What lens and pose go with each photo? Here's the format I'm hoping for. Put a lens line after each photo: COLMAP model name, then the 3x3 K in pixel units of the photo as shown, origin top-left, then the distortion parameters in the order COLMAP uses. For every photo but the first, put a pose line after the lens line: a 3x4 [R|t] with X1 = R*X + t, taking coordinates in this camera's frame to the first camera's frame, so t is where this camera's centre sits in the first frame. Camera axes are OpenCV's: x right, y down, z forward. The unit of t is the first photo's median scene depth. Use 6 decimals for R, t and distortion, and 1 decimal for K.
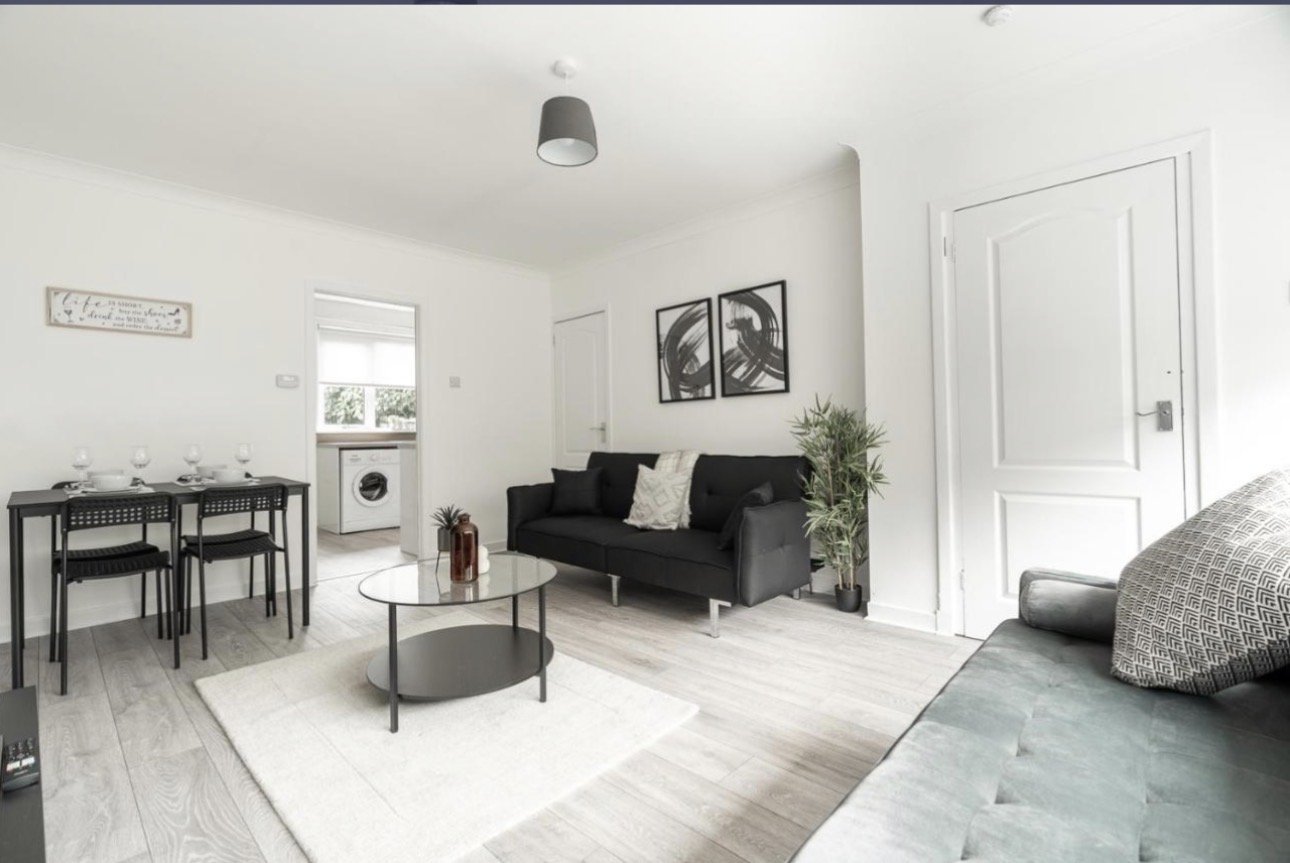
lens RADIAL K [[573.7, 0, 645.0], [0, 573.7, 431.5], [0, 0, 1]] dist [-0.001775, -0.000064]
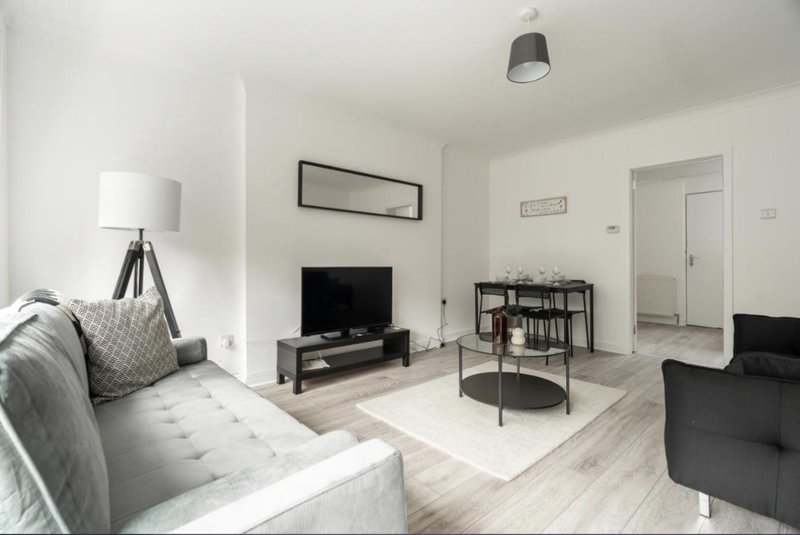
lens RADIAL K [[367.6, 0, 396.0], [0, 367.6, 252.4], [0, 0, 1]] dist [0.001031, 0.000018]
pose [[-0.081869, -0.006297, -0.996623, 0.492043], [0.000509, 0.999980, -0.006360, -0.012052], [0.996643, -0.001028, -0.081864, 0.427810]]
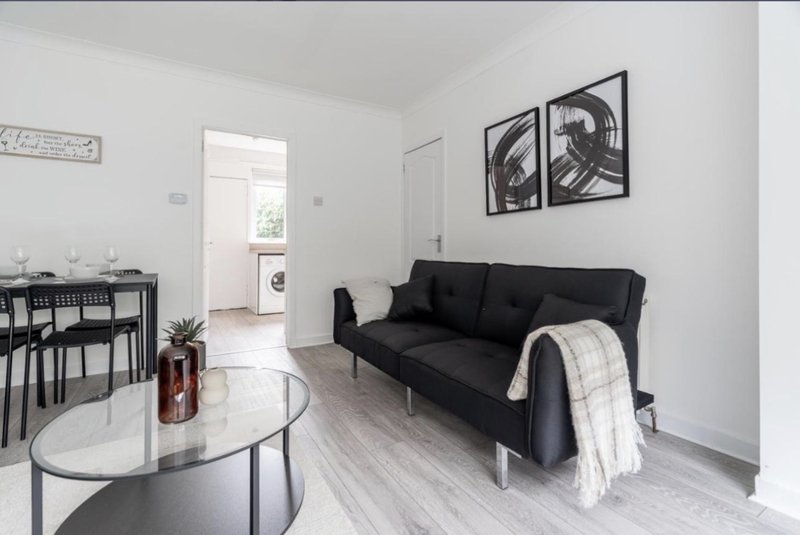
lens RADIAL K [[367.6, 0, 396.0], [0, 367.6, 252.4], [0, 0, 1]] dist [0.001031, 0.000018]
pose [[0.961750, 0.015220, -0.273505, 0.058318], [-0.011929, 0.999835, 0.013693, 0.013226], [0.273668, -0.009907, 0.961773, 0.334407]]
